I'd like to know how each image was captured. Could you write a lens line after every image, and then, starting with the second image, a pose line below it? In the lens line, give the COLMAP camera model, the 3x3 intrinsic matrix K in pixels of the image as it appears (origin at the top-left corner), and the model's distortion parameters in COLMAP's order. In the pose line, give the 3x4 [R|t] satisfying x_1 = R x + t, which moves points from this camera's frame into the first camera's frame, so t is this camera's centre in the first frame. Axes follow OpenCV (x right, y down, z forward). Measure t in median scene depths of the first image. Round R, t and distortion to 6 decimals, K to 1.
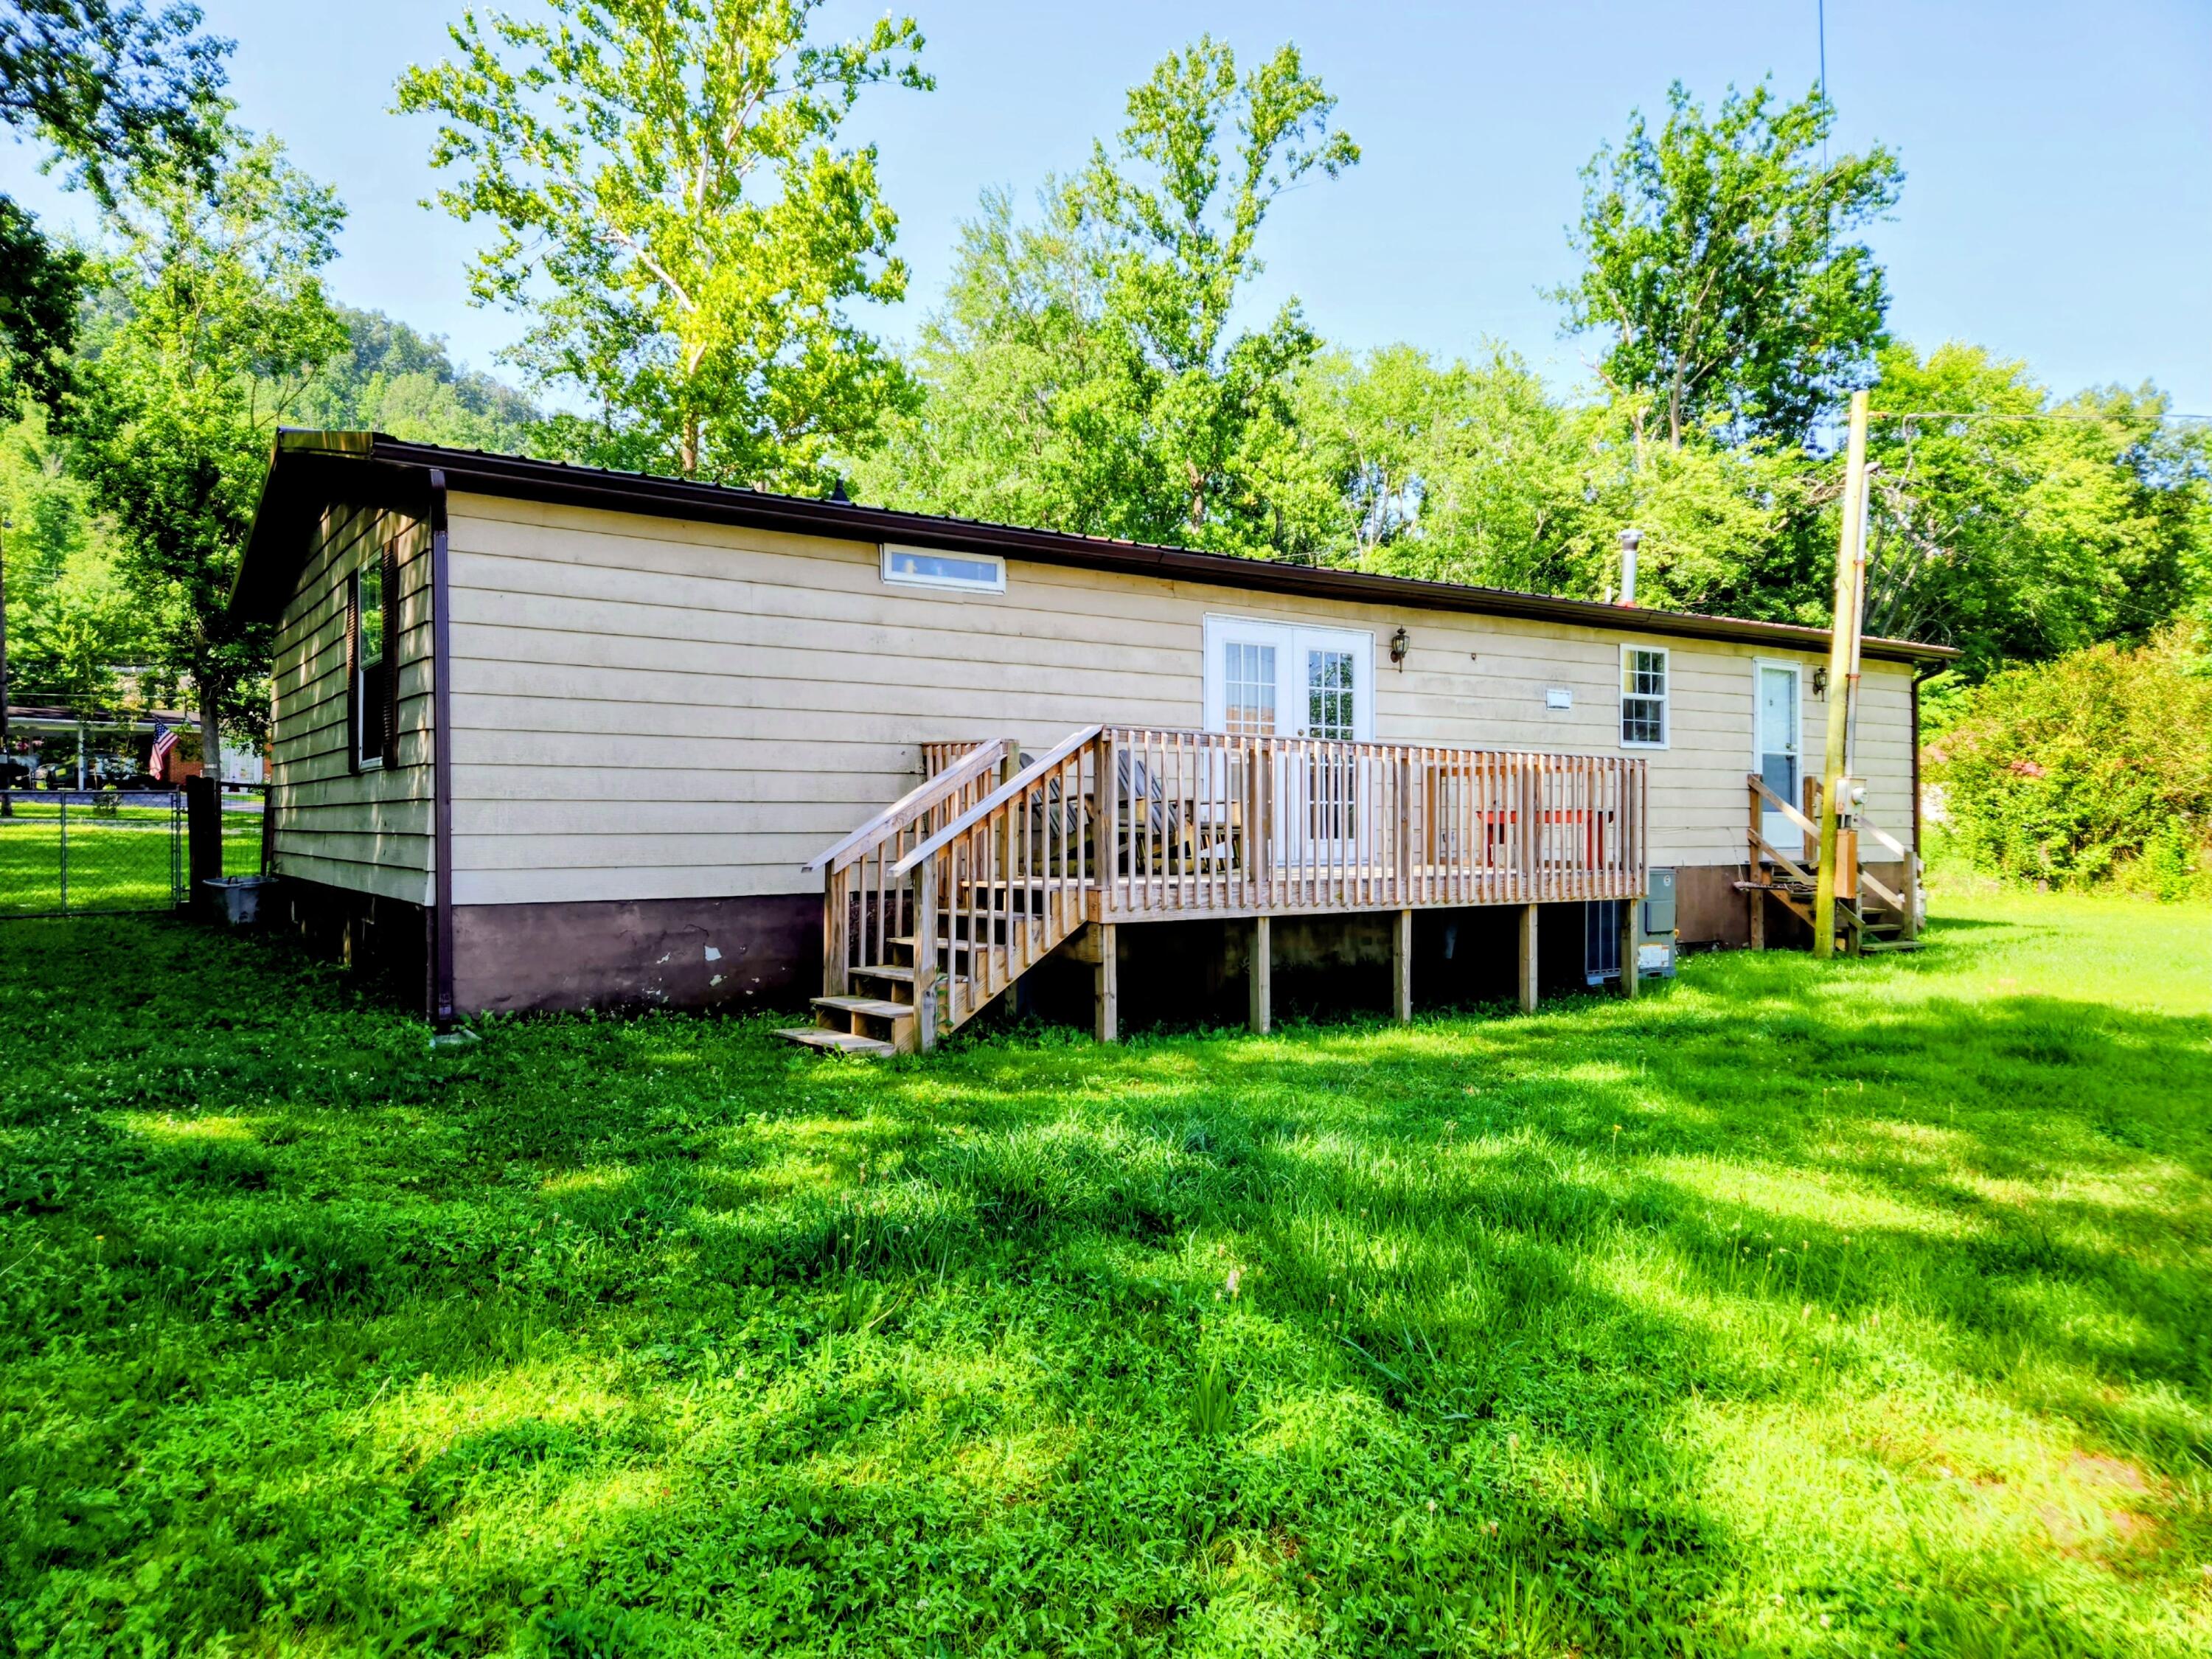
lens RADIAL K [[1517.7, 0, 1096.3], [0, 1517.7, 815.9], [0, 0, 1]] dist [0.073560, -0.044469]
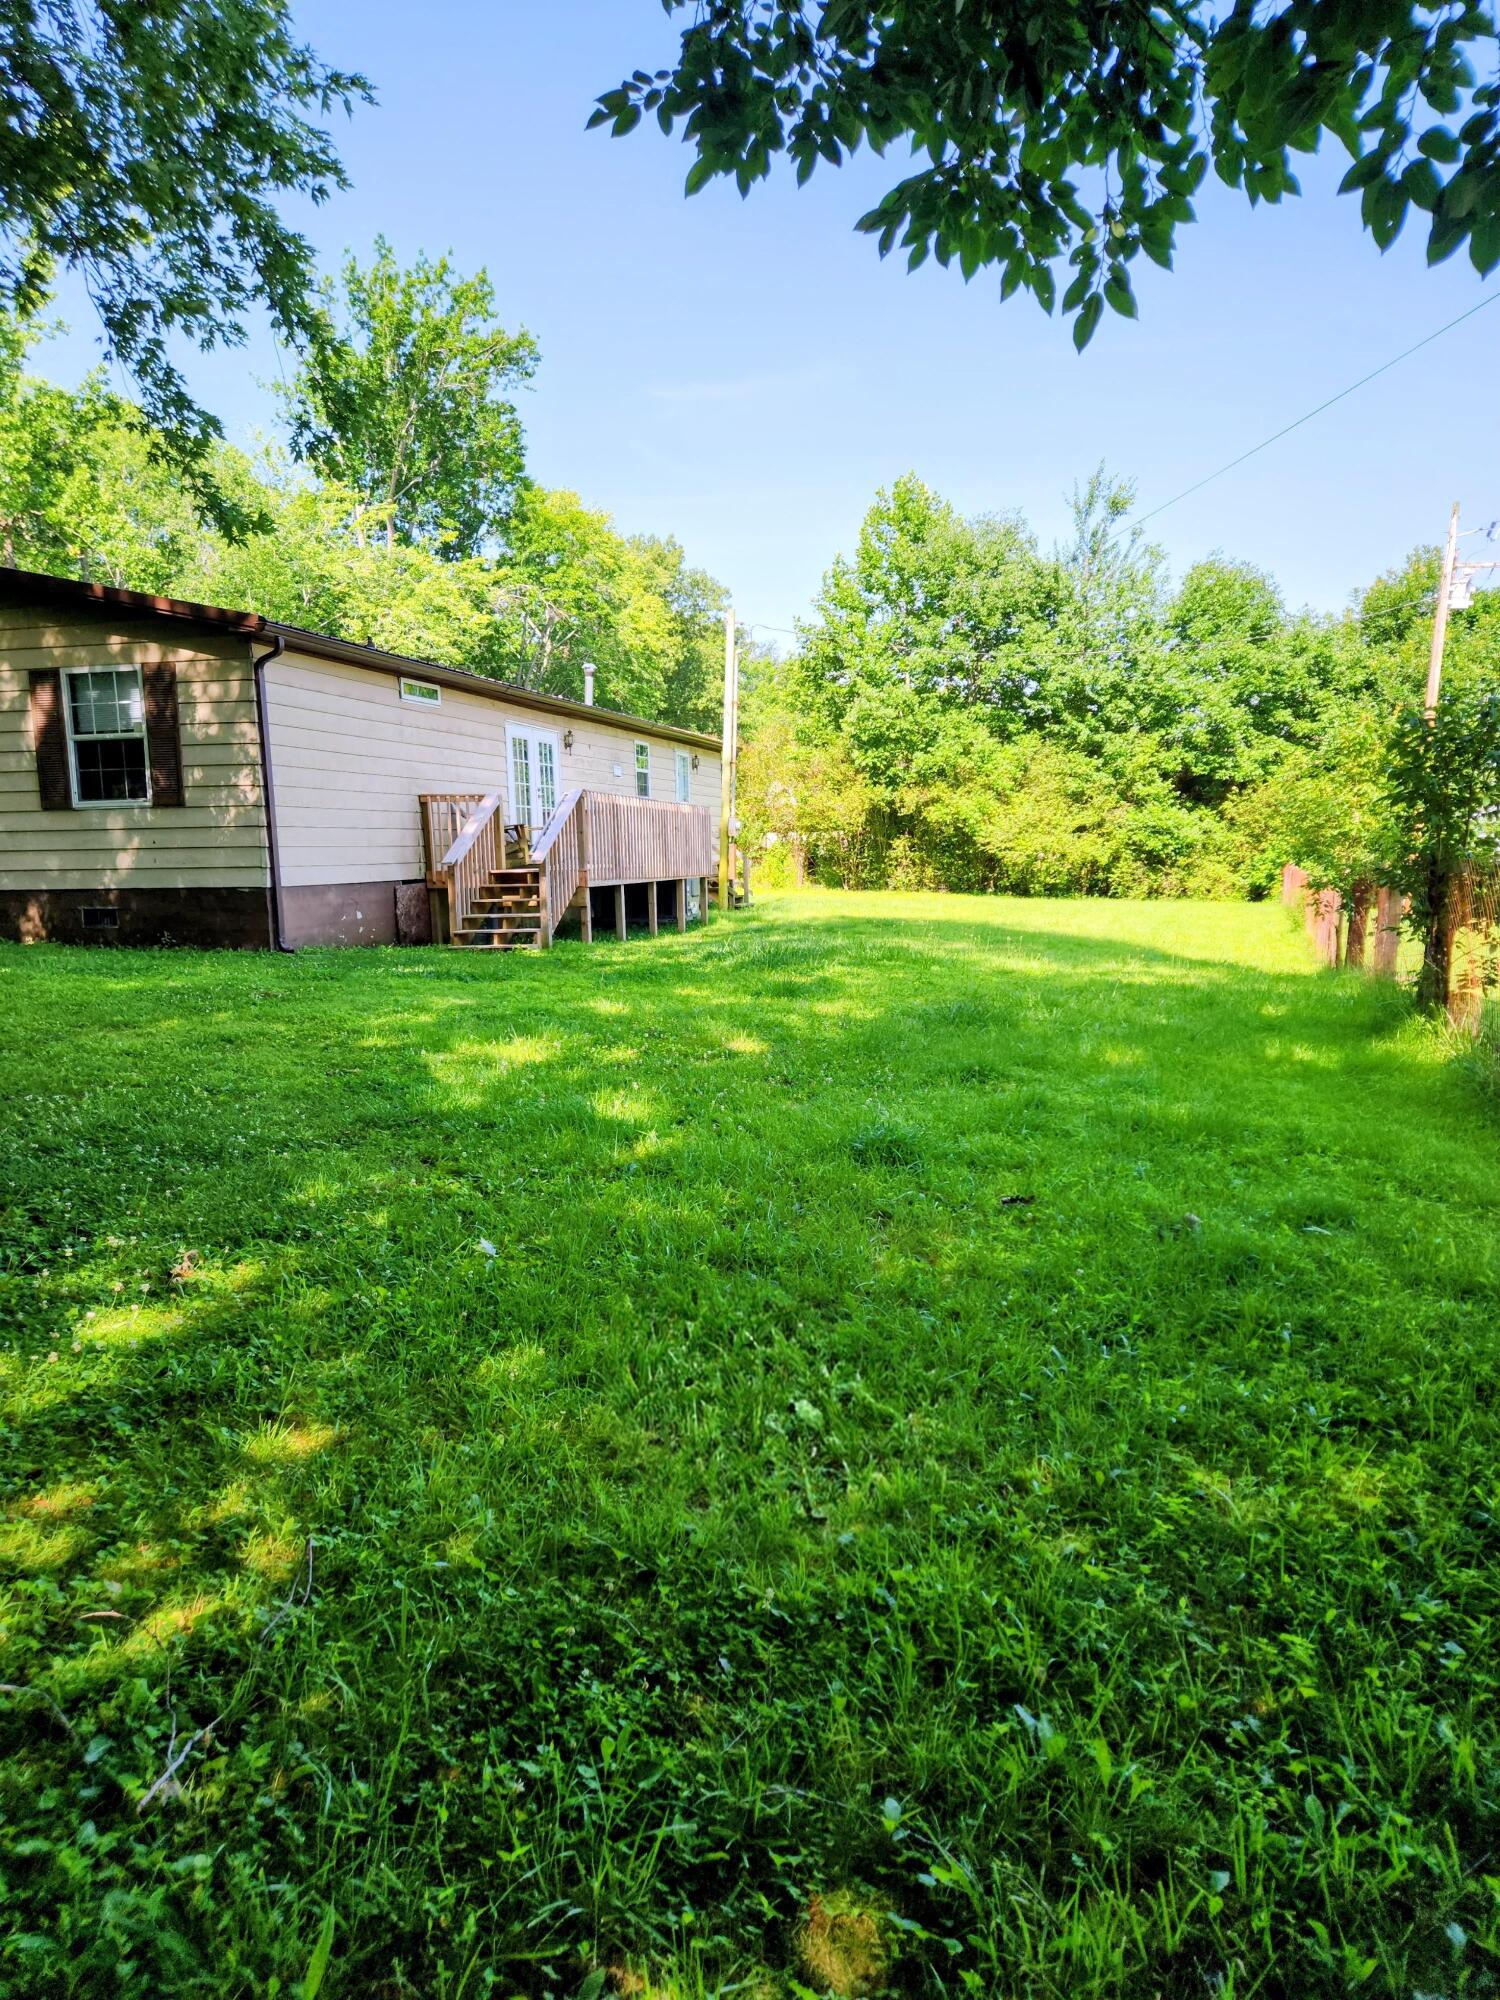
lens RADIAL K [[1372.3, 0, 751.5], [0, 1372.3, 1018.9], [0, 0, 1]] dist [0.073560, -0.044469]
pose [[0.769013, -0.088187, 0.633121, -0.178971], [0.009392, 0.991890, 0.126751, 0.002124], [-0.639164, -0.091527, 0.763604, -0.101018]]
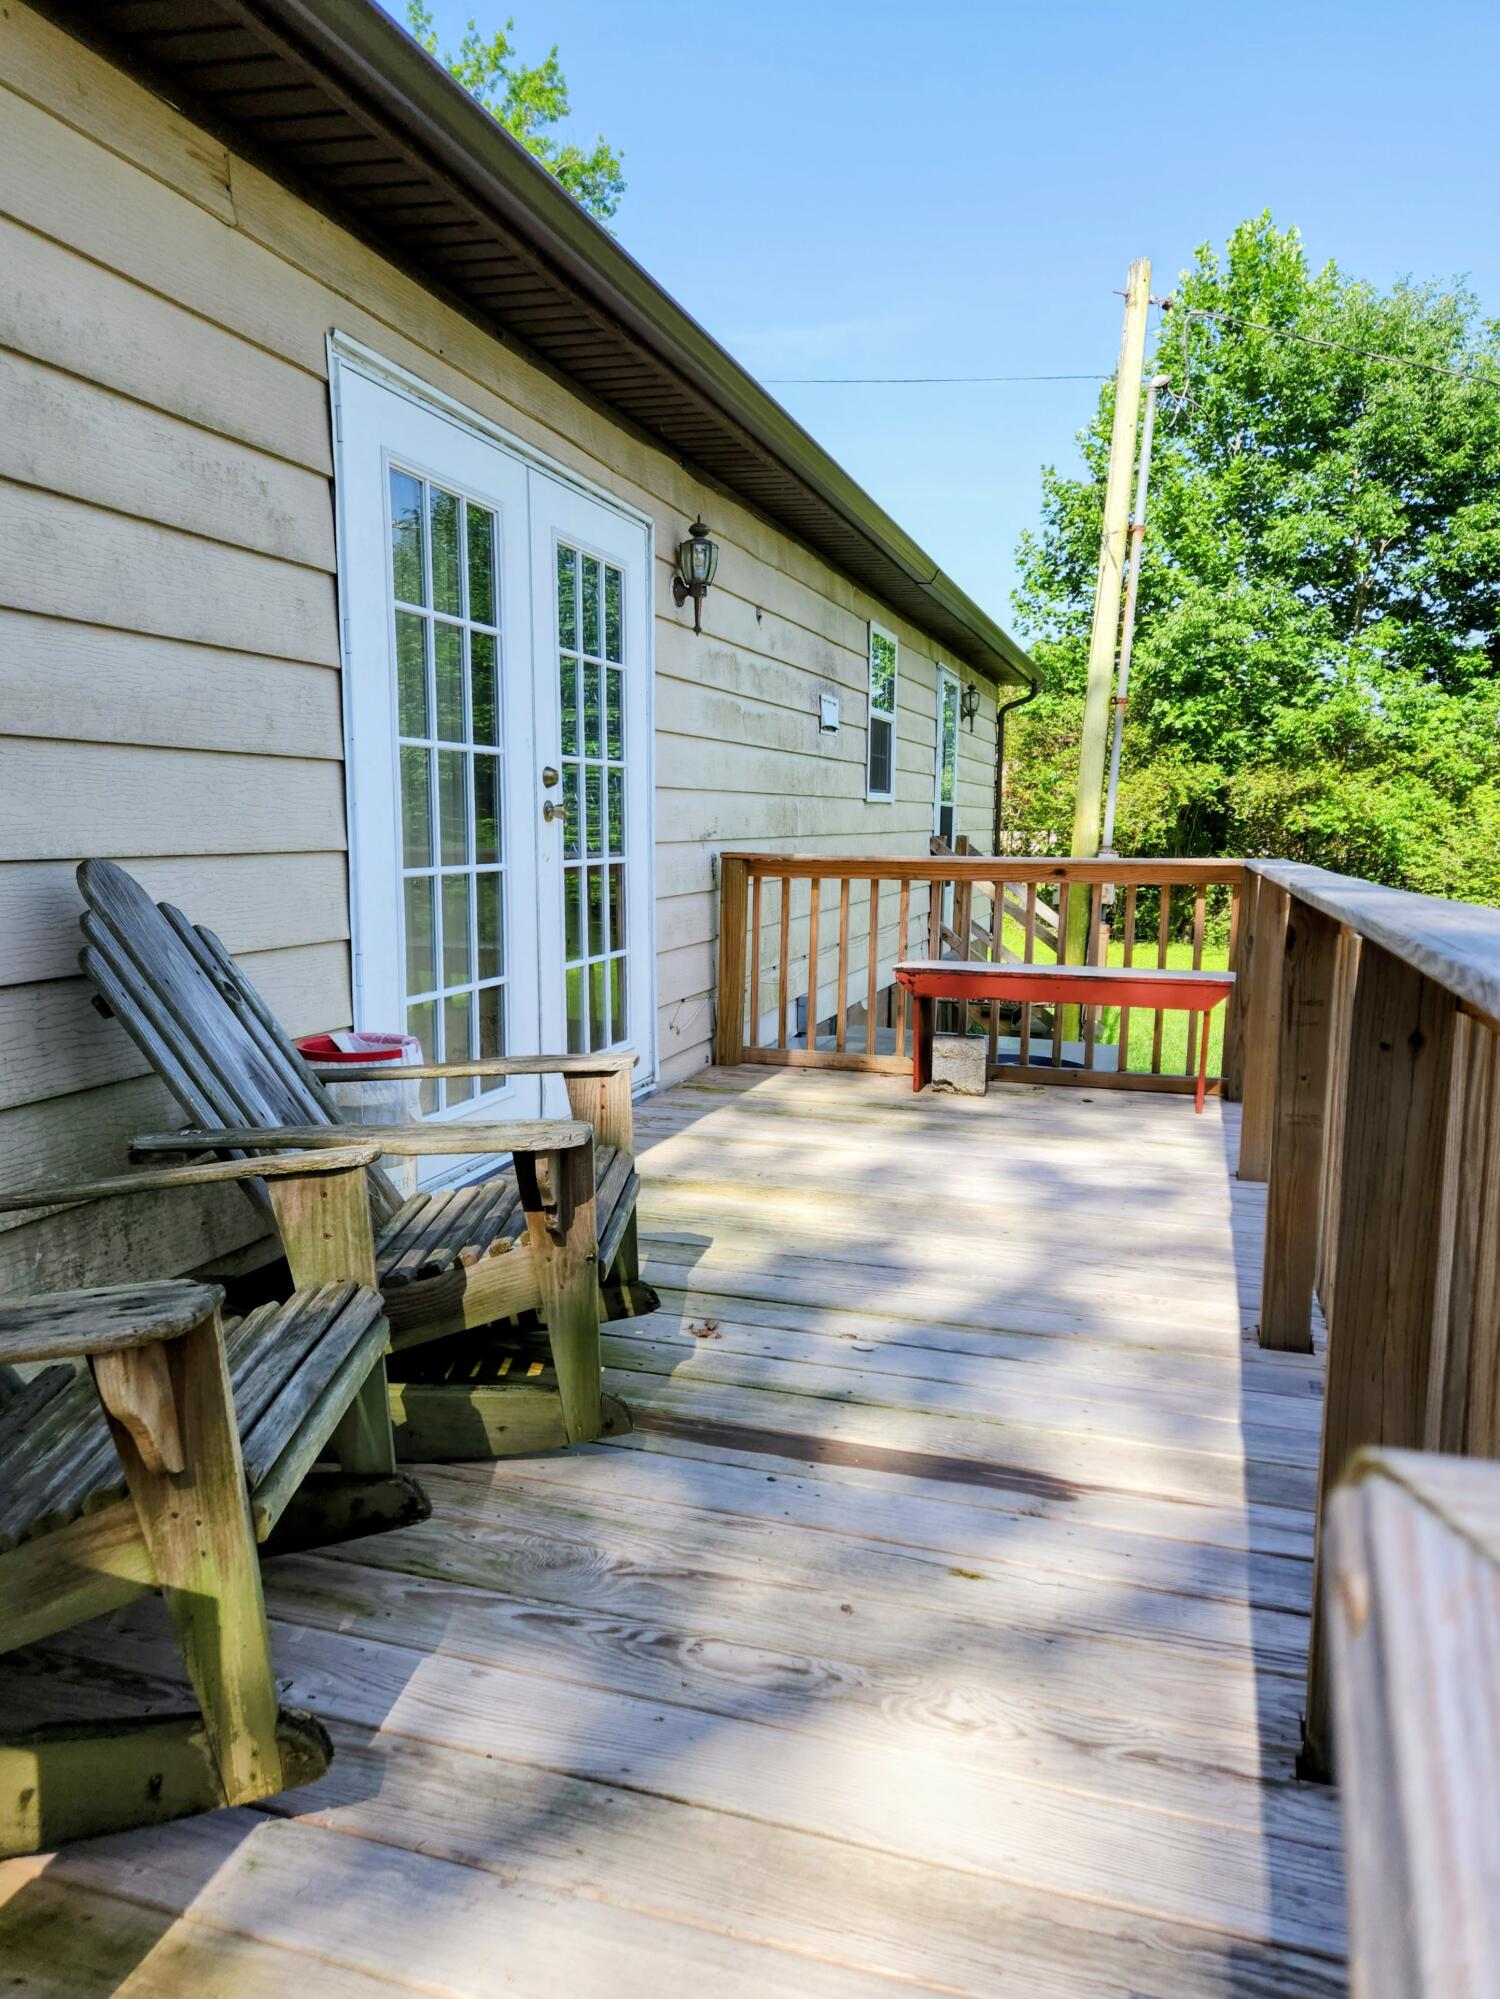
lens RADIAL K [[1371.6, 0, 745.6], [0, 1371.6, 1010.8], [0, 0, 1]] dist [0.073560, -0.044469]
pose [[0.799614, -0.069367, 0.596495, -0.006887], [-0.023399, 0.988953, 0.146373, -0.012229], [-0.600058, -0.130999, 0.789157, 0.177938]]
